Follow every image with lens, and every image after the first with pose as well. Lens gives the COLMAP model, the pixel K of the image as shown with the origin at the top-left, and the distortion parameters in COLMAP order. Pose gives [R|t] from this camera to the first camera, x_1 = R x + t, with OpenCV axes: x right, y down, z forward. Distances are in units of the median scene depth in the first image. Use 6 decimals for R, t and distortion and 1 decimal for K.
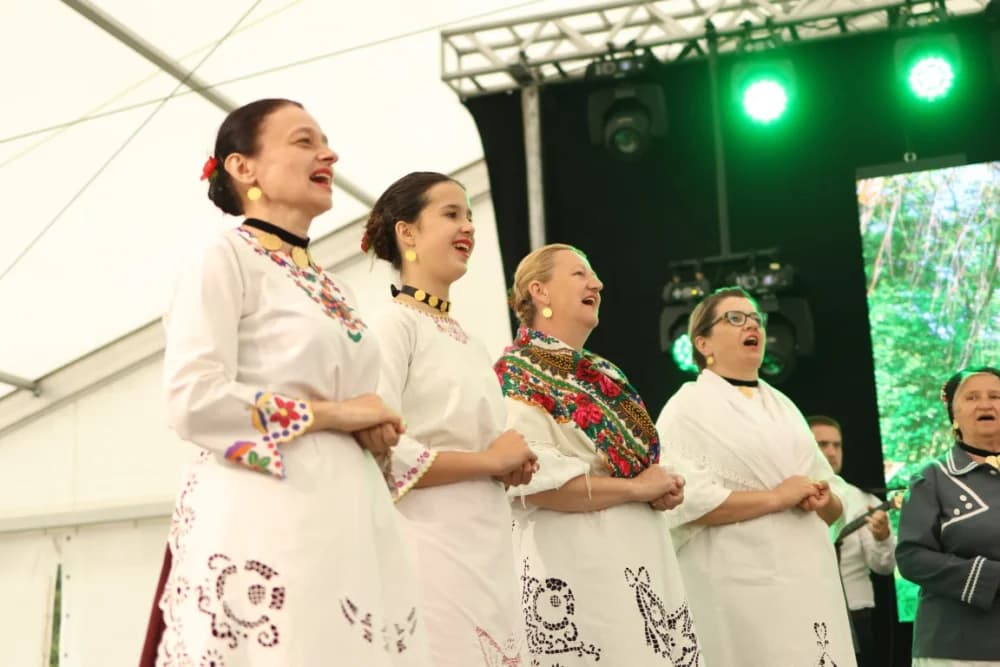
lens RADIAL K [[1731.6, 0, 500.0], [0, 1731.6, 333.5], [0, 0, 1]] dist [-0.060376, -0.037827]
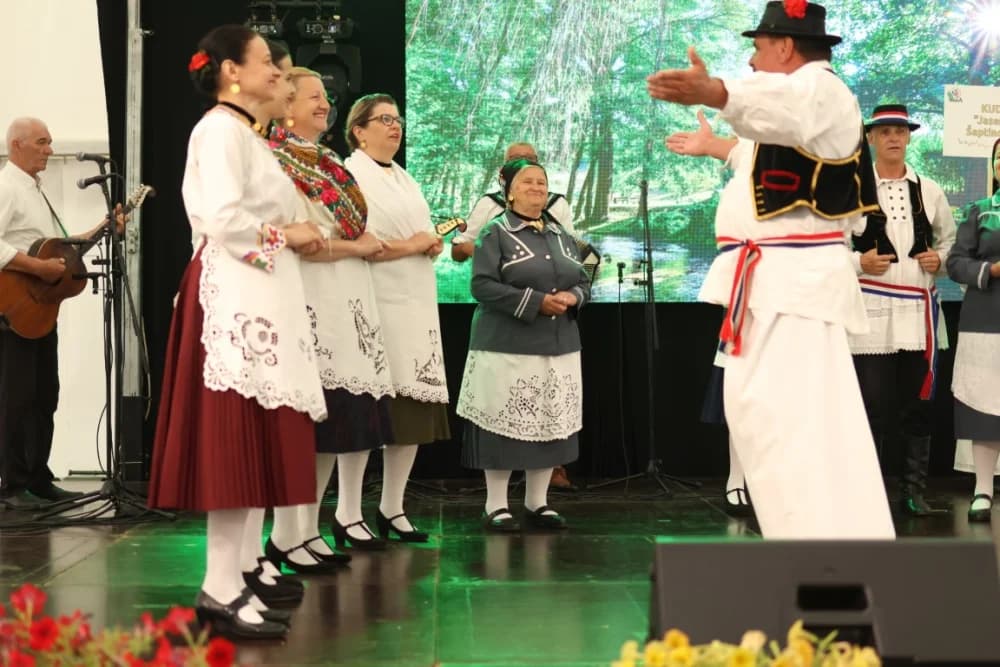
lens RADIAL K [[1731.6, 0, 500.0], [0, 1731.6, 333.5], [0, 0, 1]] dist [-0.060376, -0.037827]
pose [[0.932498, 0.048344, 0.357926, -0.168989], [-0.124245, 0.973457, 0.192212, -0.071804], [-0.339133, -0.223708, 0.913753, -0.232998]]
